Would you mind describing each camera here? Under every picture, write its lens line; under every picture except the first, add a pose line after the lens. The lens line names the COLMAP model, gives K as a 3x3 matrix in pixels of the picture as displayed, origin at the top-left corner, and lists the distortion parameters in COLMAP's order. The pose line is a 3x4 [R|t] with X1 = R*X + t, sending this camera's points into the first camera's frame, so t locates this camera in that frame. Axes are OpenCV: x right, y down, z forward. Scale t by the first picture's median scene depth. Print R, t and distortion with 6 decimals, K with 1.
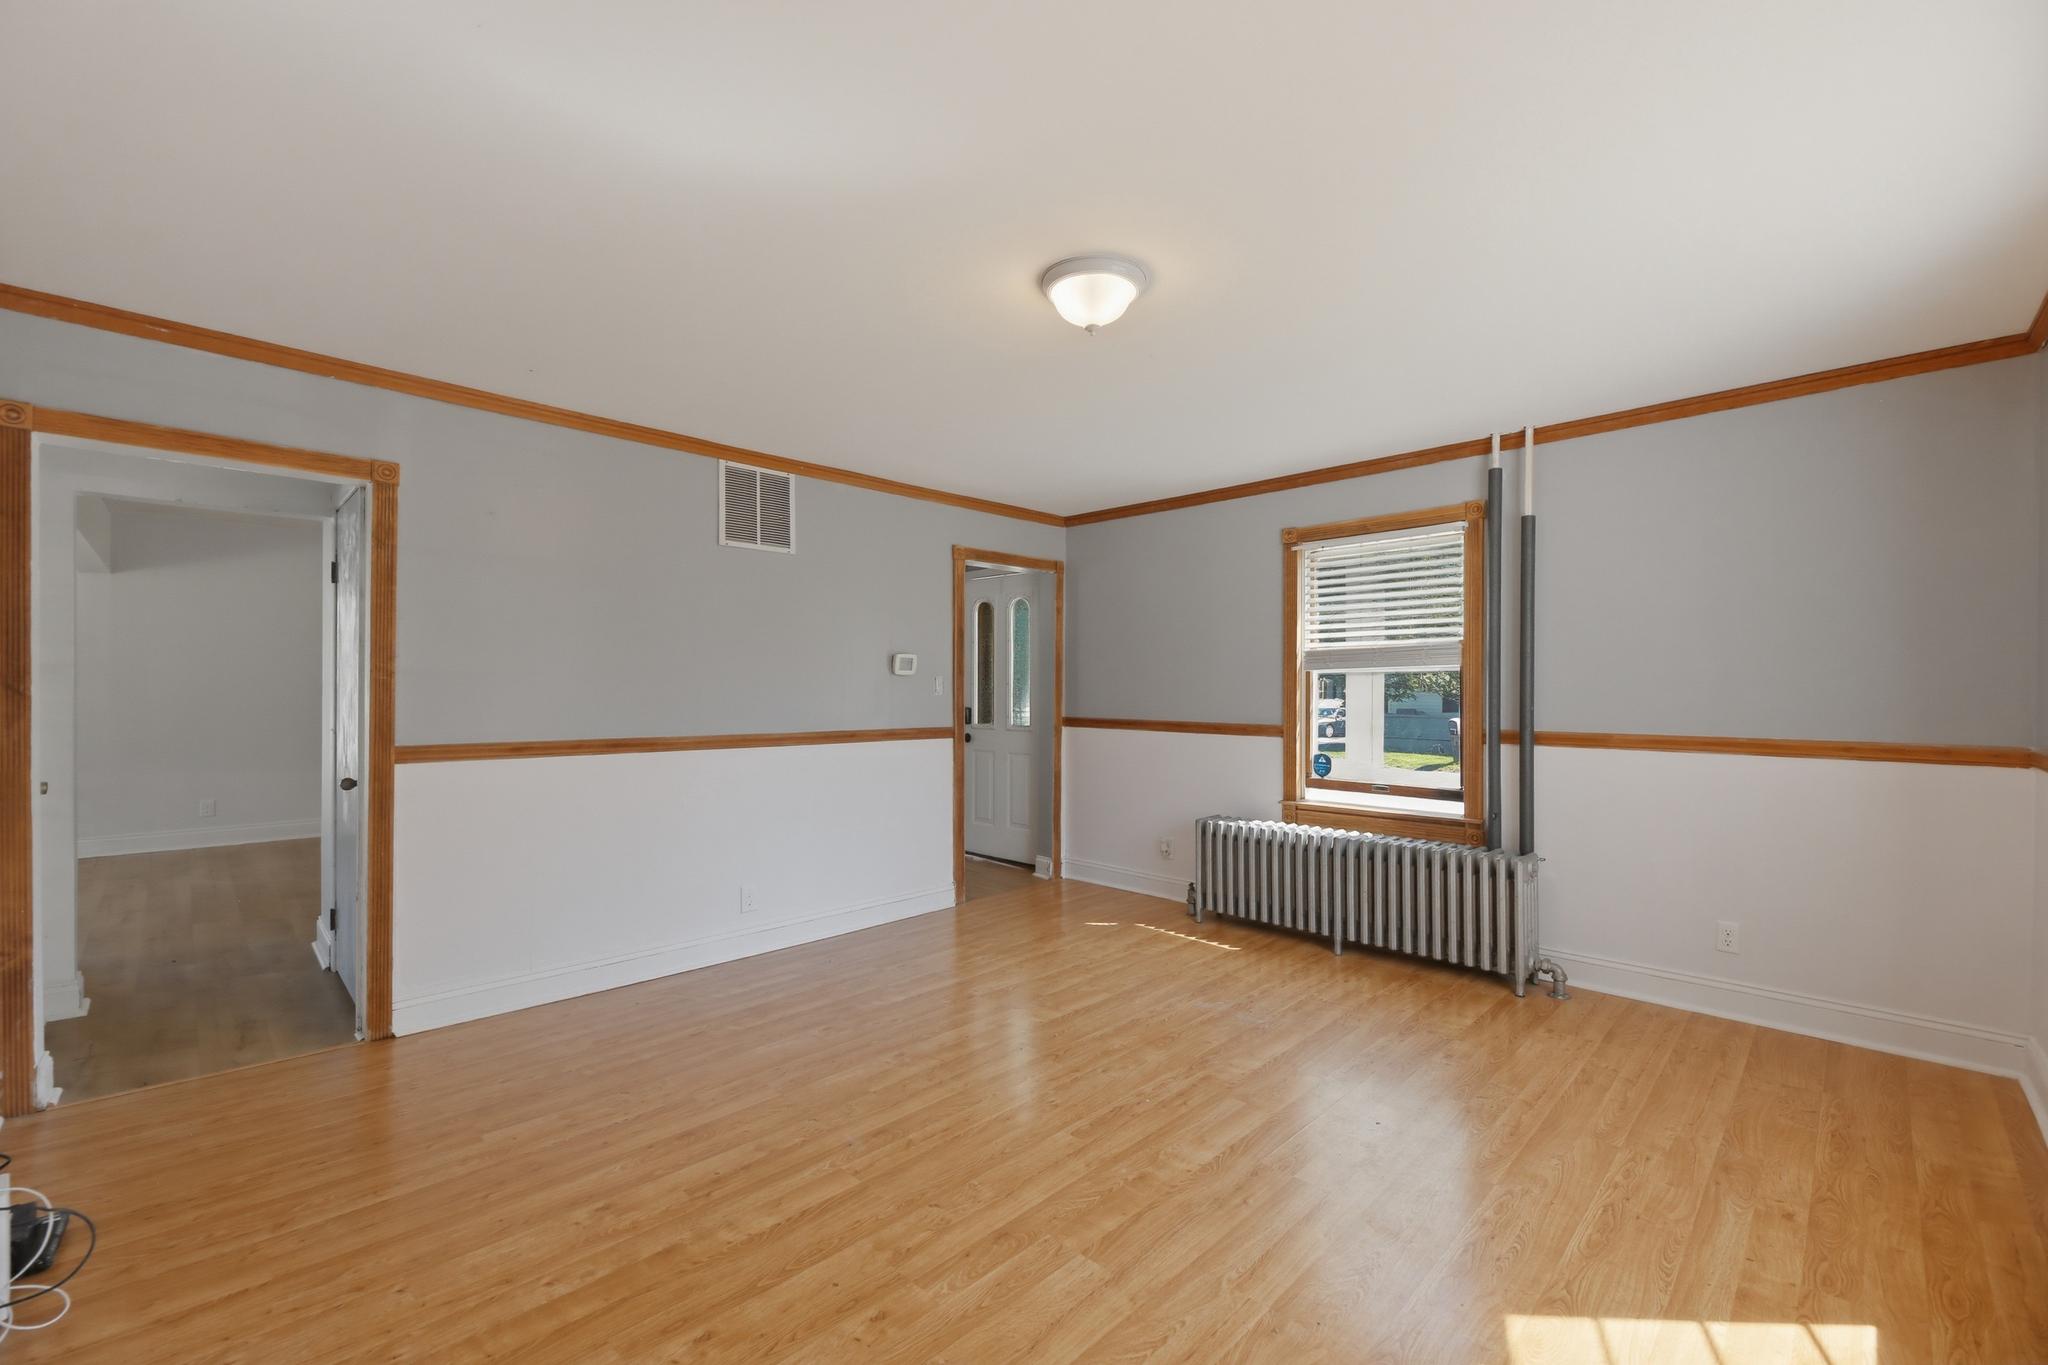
lens RADIAL K [[854.3, 0, 1025.2], [0, 854.3, 694.3], [0, 0, 1]] dist [-0.001471, -0.002146]
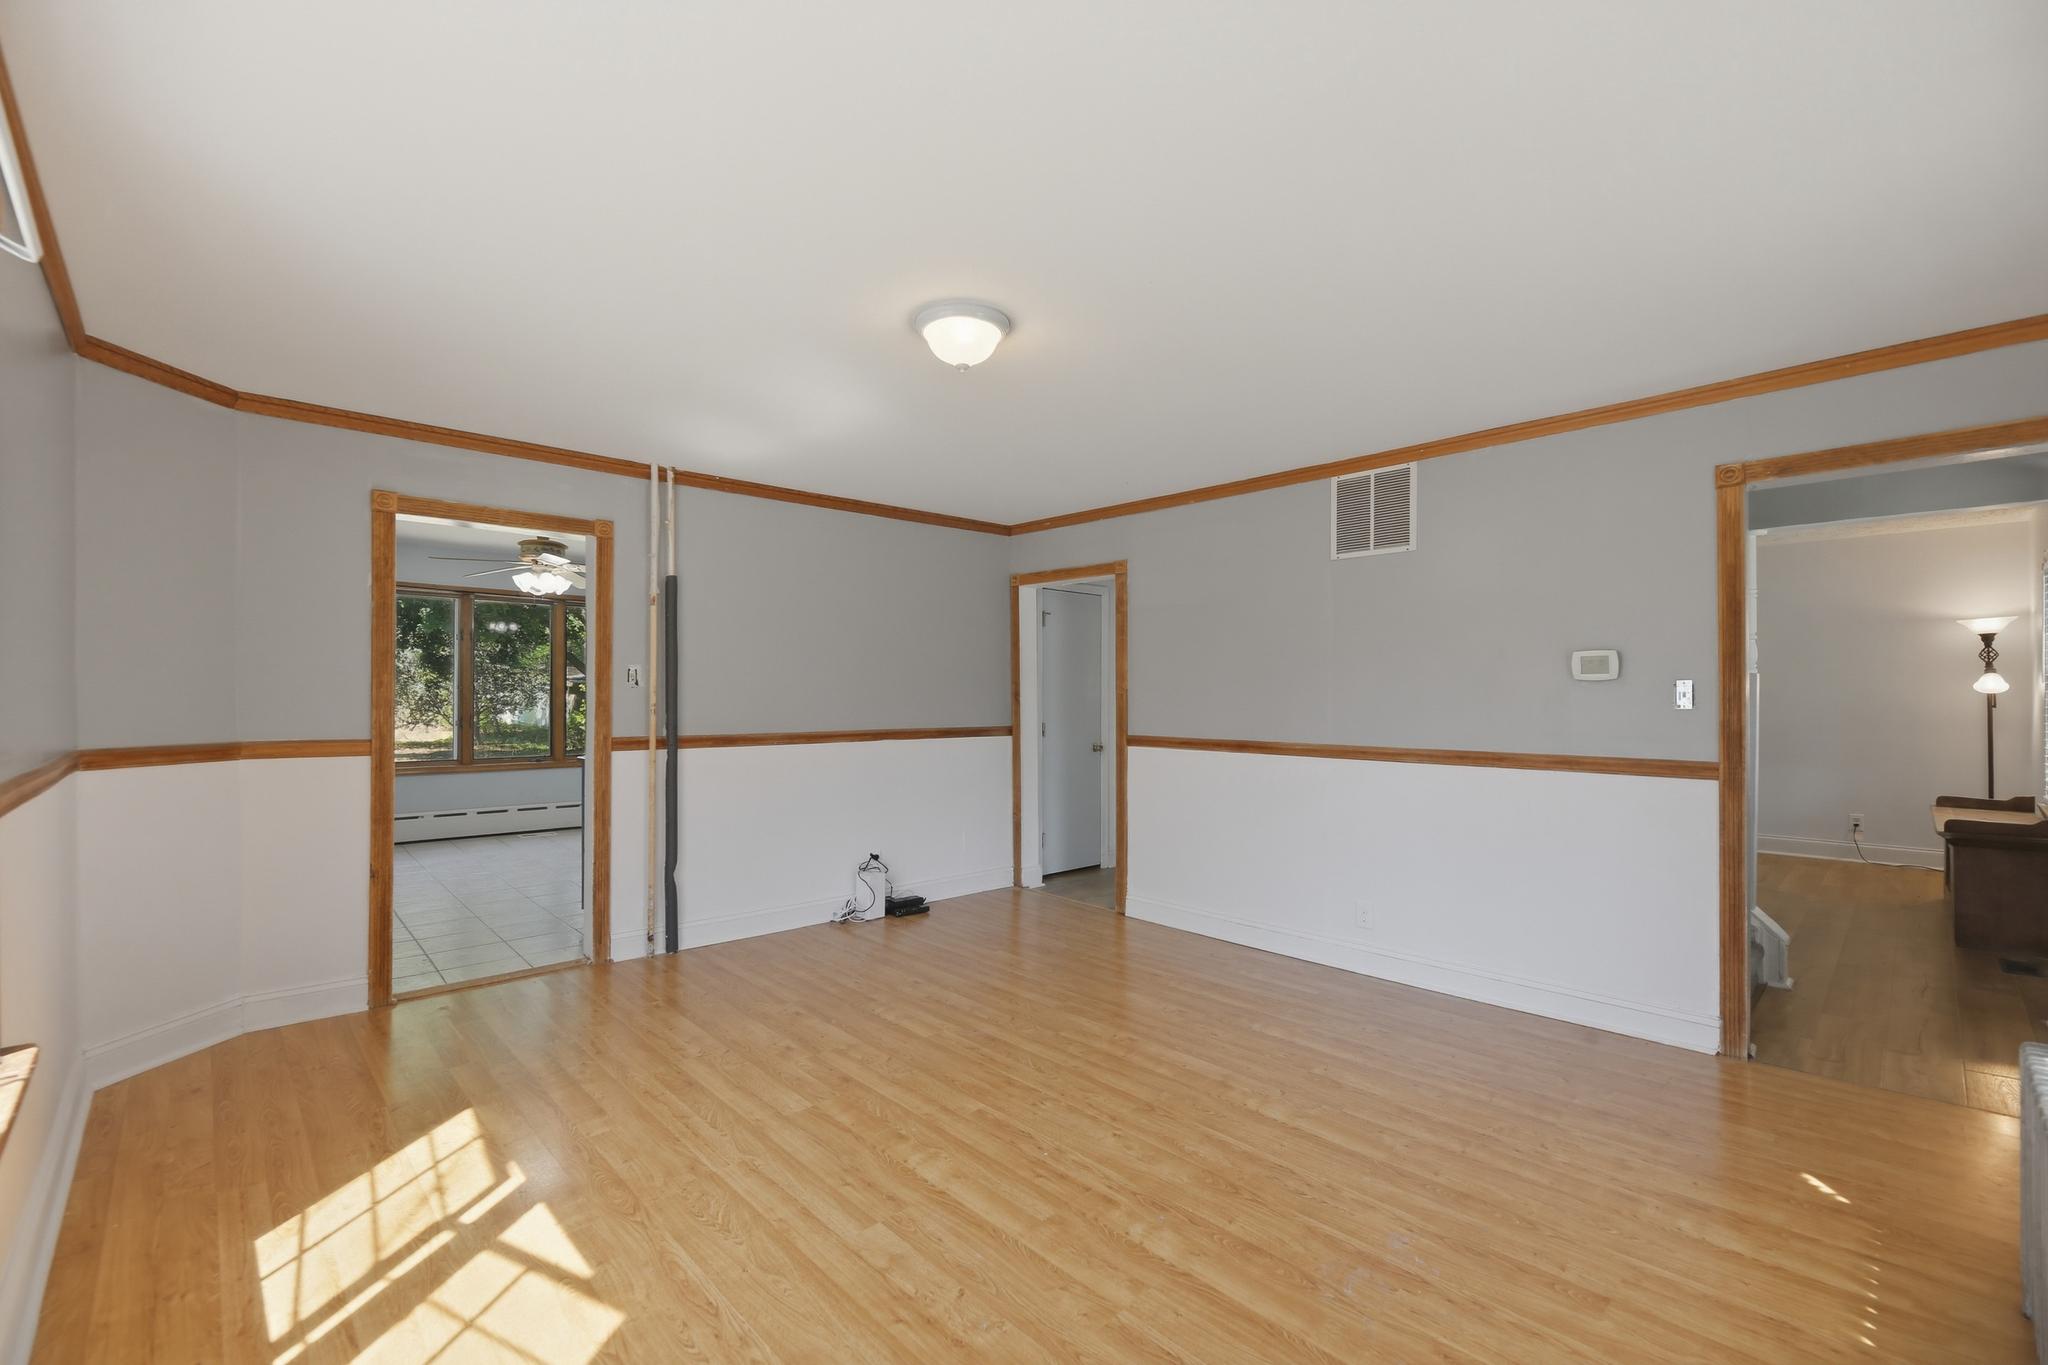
lens RADIAL K [[854.3, 0, 991.5], [0, 854.3, 675.1], [0, 0, 1]] dist [-0.001471, -0.002146]
pose [[-0.040084, -0.022975, -0.998932, 0.711507], [-0.003312, 0.999733, -0.022861, -0.010556], [0.999191, 0.002393, -0.040149, 0.648767]]
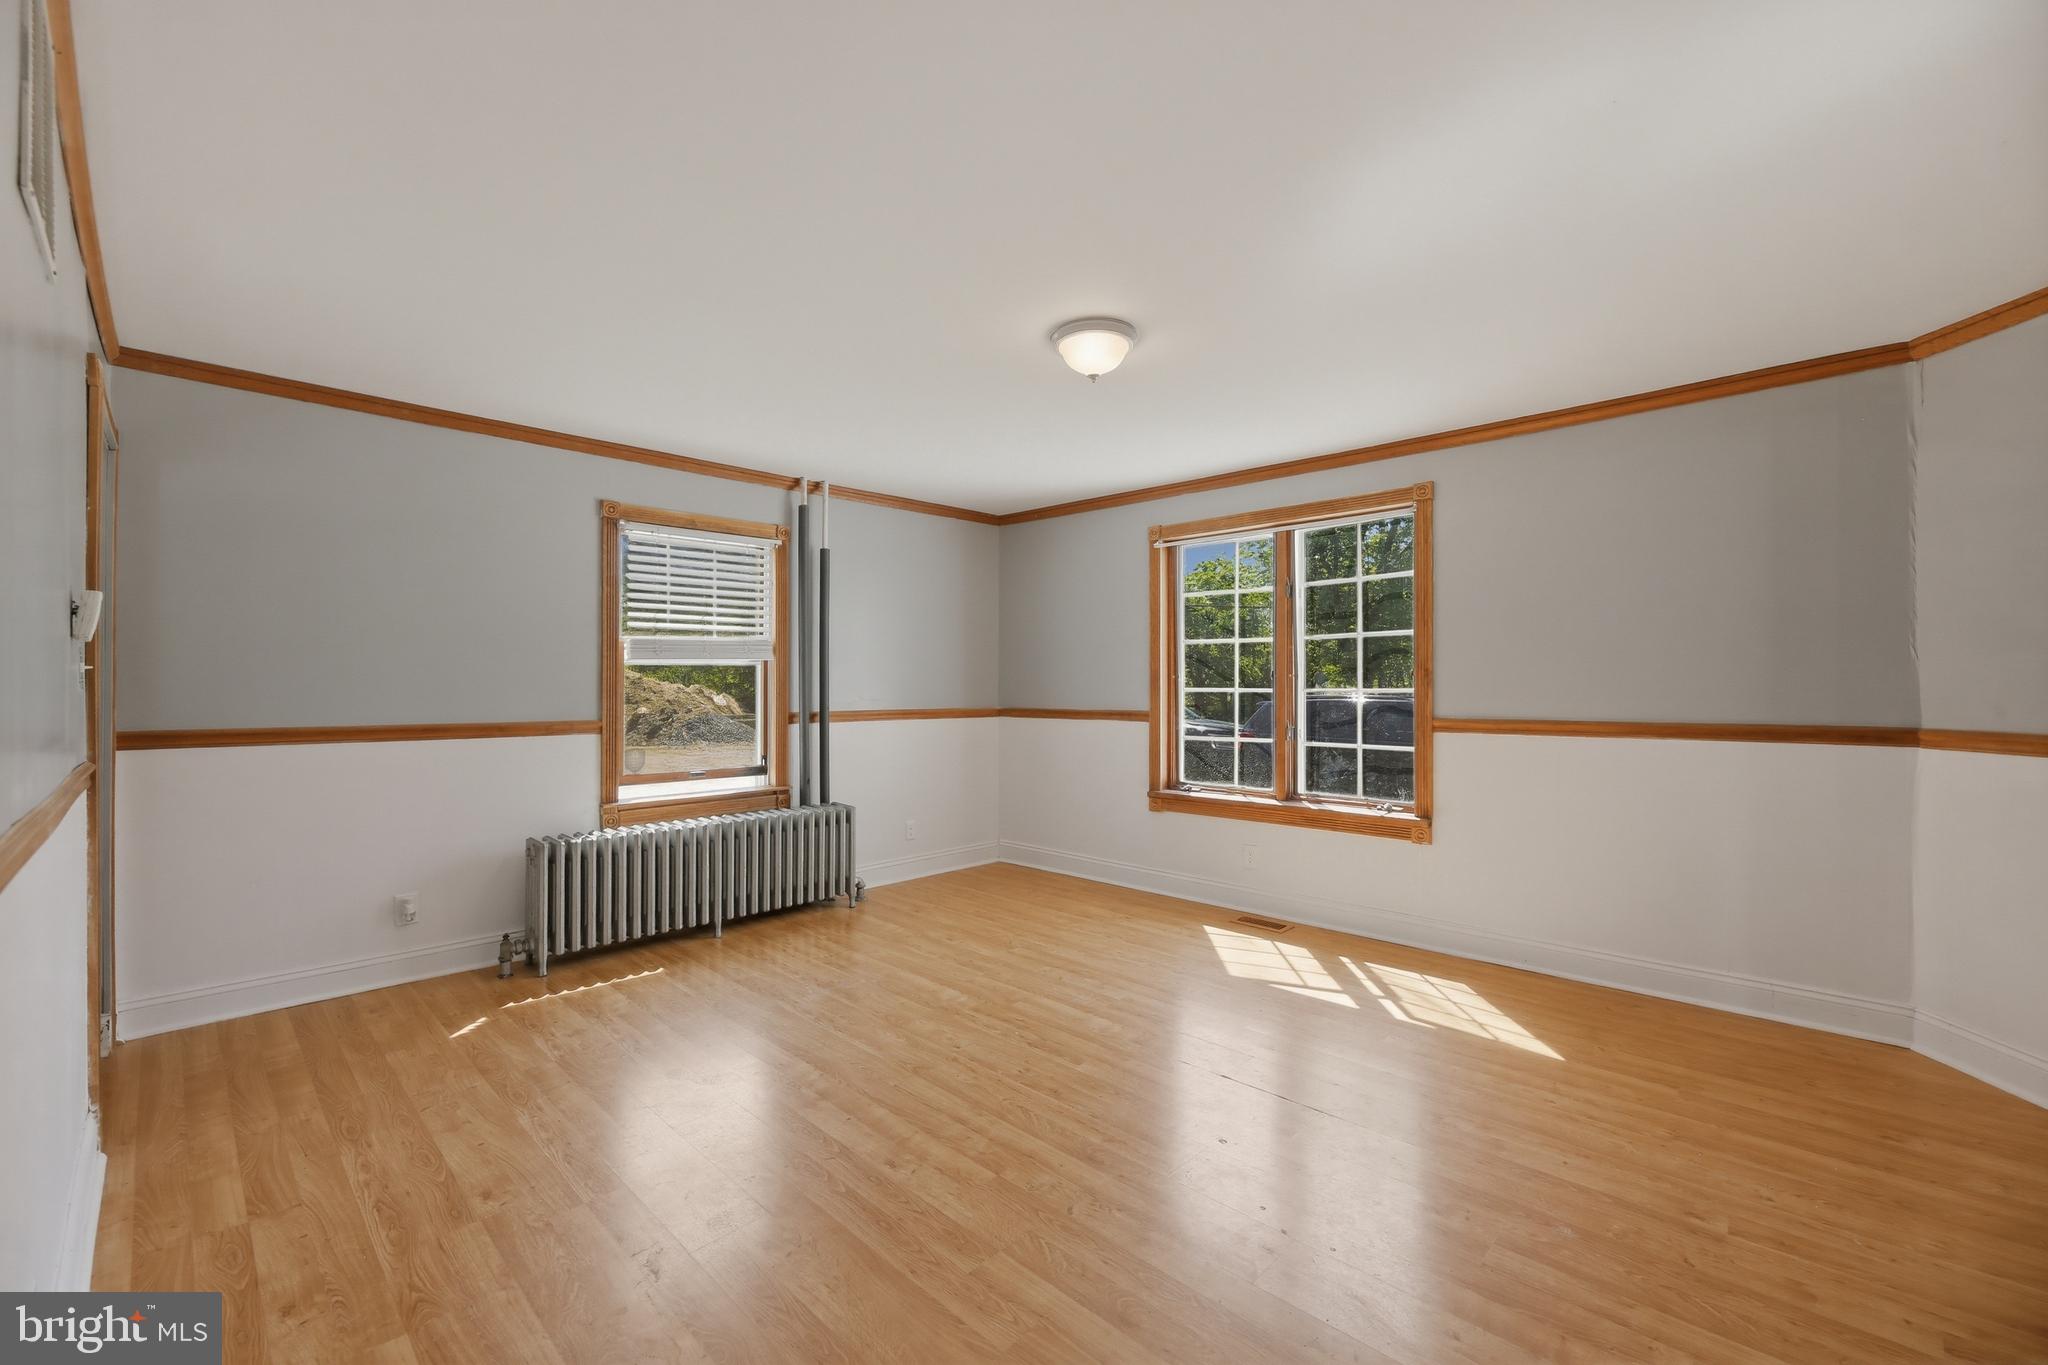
lens RADIAL K [[854.3, 0, 1002.5], [0, 854.3, 675.4], [0, 0, 1]] dist [-0.001471, -0.002146]
pose [[-0.001650, 0.005253, 0.999985, -0.679535], [0.003969, 0.999978, -0.005246, -0.003556], [-0.999991, 0.003961, -0.001671, 0.676978]]
